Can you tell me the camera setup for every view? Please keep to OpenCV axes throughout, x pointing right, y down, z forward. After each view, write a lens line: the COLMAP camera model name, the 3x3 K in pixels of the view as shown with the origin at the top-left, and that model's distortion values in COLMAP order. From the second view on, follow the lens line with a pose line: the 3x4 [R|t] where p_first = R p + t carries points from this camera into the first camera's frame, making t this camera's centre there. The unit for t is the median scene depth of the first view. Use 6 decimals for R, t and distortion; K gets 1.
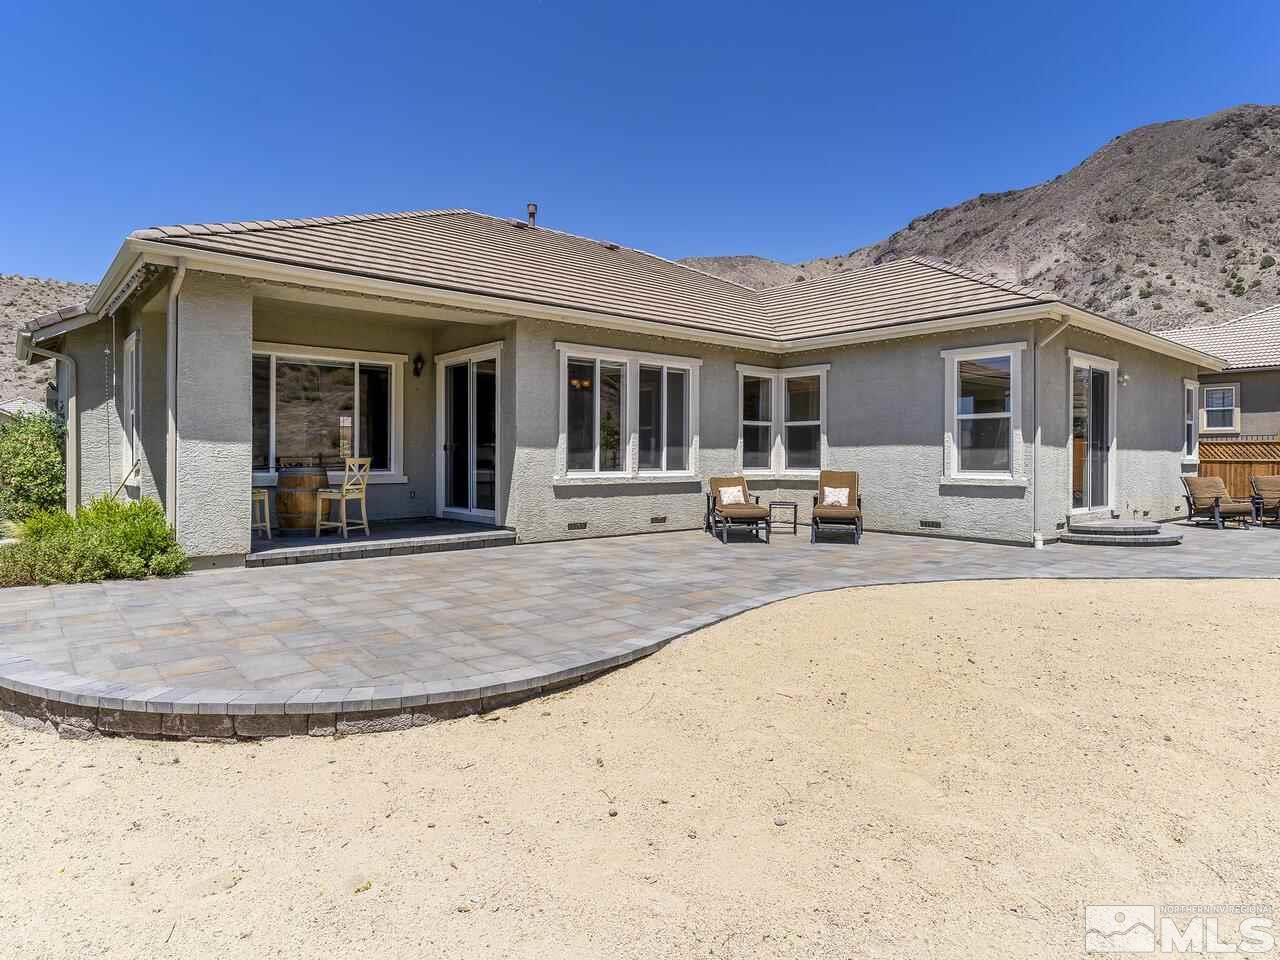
lens RADIAL K [[752.7, 0, 640.8], [0, 752.7, 473.1], [0, 0, 1]] dist [0.010981, 0.001253]
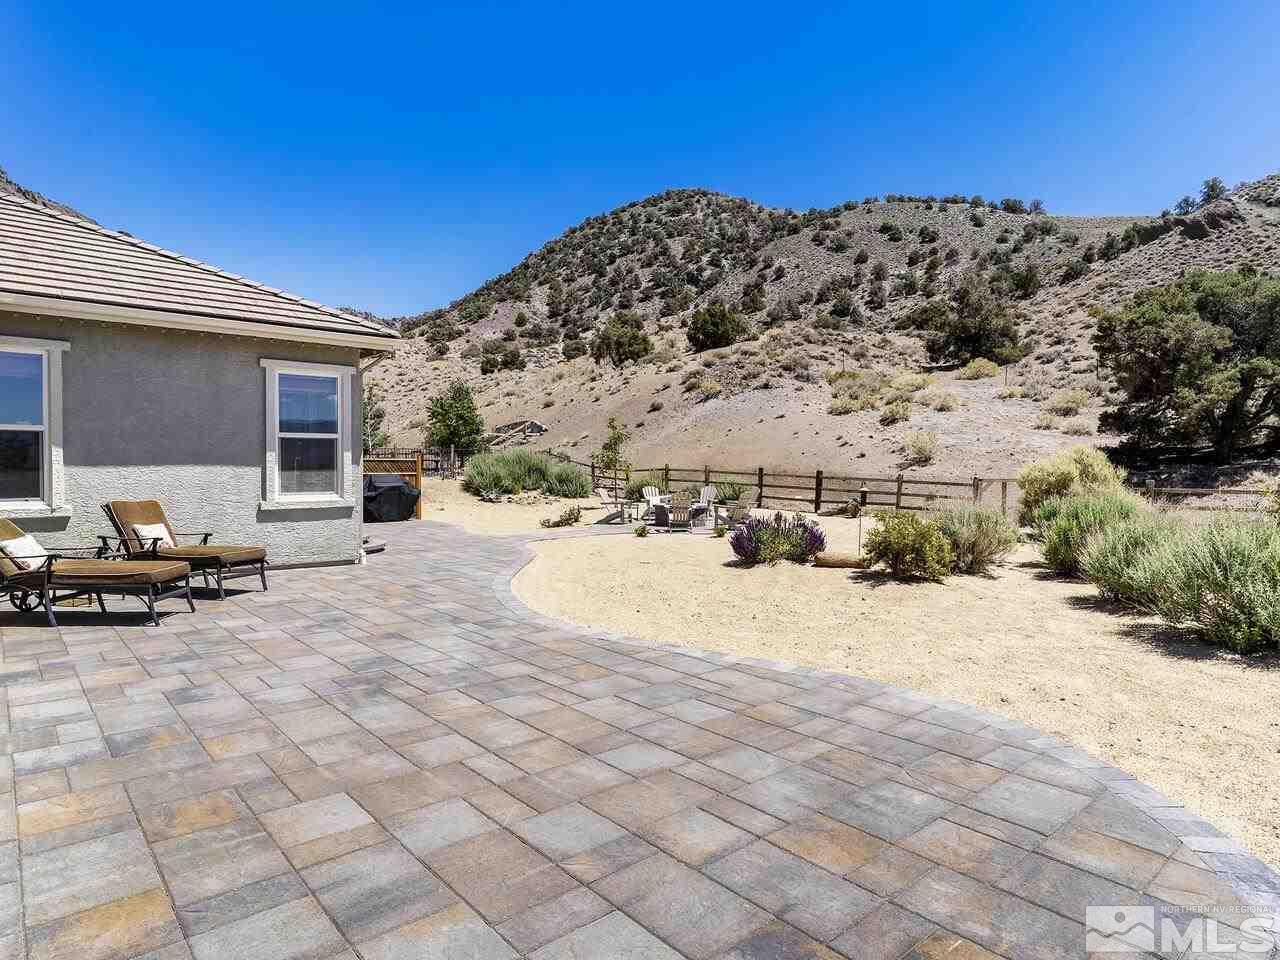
lens RADIAL K [[752.7, 0, 643.8], [0, 752.7, 482.6], [0, 0, 1]] dist [0.010981, 0.001253]
pose [[-0.006058, -0.008921, 0.999942, -0.490160], [0.030822, 0.999483, 0.009104, -0.011087], [-0.999507, 0.030875, -0.005780, 0.557409]]
